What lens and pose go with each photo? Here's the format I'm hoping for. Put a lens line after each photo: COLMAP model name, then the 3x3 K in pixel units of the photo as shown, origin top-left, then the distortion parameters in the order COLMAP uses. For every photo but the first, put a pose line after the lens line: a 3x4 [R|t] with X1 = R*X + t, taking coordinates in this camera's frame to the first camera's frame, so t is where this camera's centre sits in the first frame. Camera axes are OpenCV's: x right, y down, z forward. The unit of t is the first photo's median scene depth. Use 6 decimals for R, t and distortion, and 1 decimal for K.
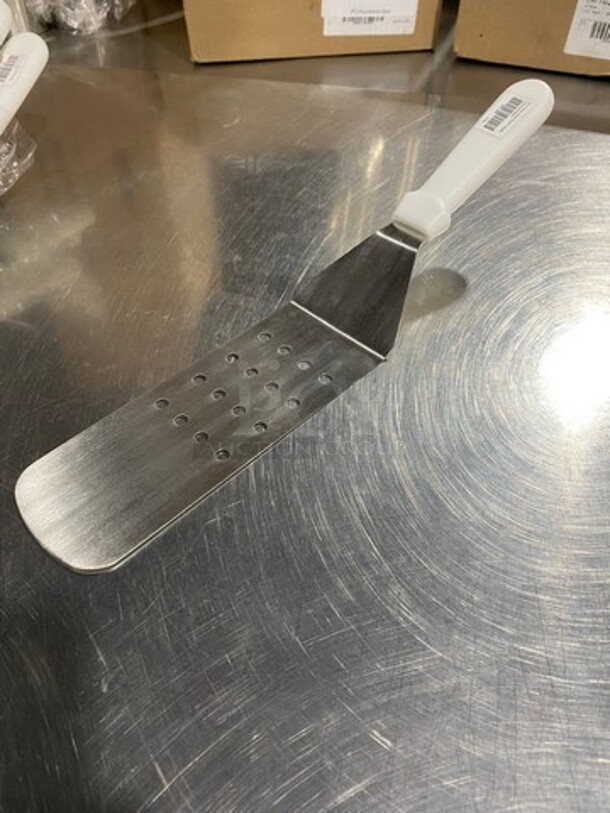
lens RADIAL K [[616.3, 0, 305.8], [0, 616.3, 407.0], [0, 0, 1]] dist [0.008647, 0.005773]
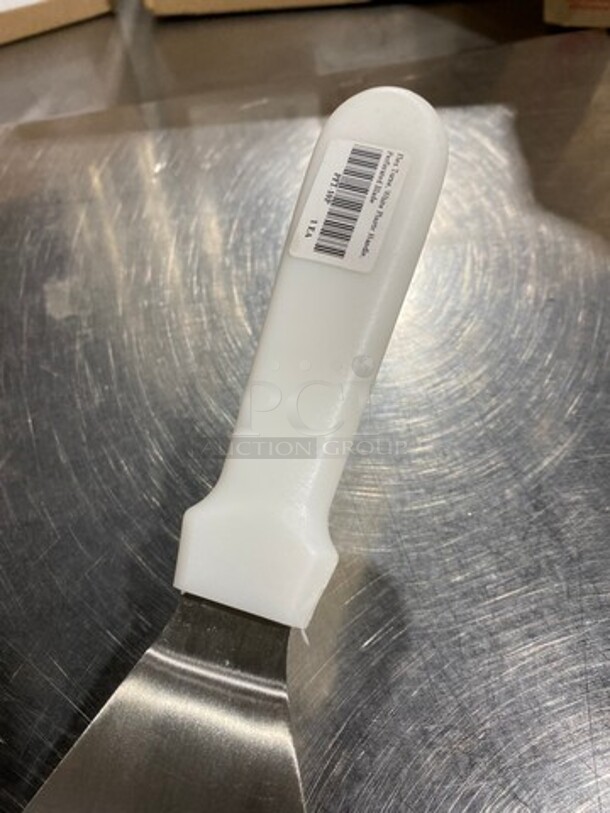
lens RADIAL K [[616.3, 0, 305.8], [0, 616.3, 405.7], [0, 0, 1]] dist [0.008647, 0.005773]
pose [[0.897069, -0.376197, 0.231826, 0.105220], [0.355611, 0.926015, 0.126635, -0.271157], [-0.262314, -0.031161, 0.964479, 0.417418]]
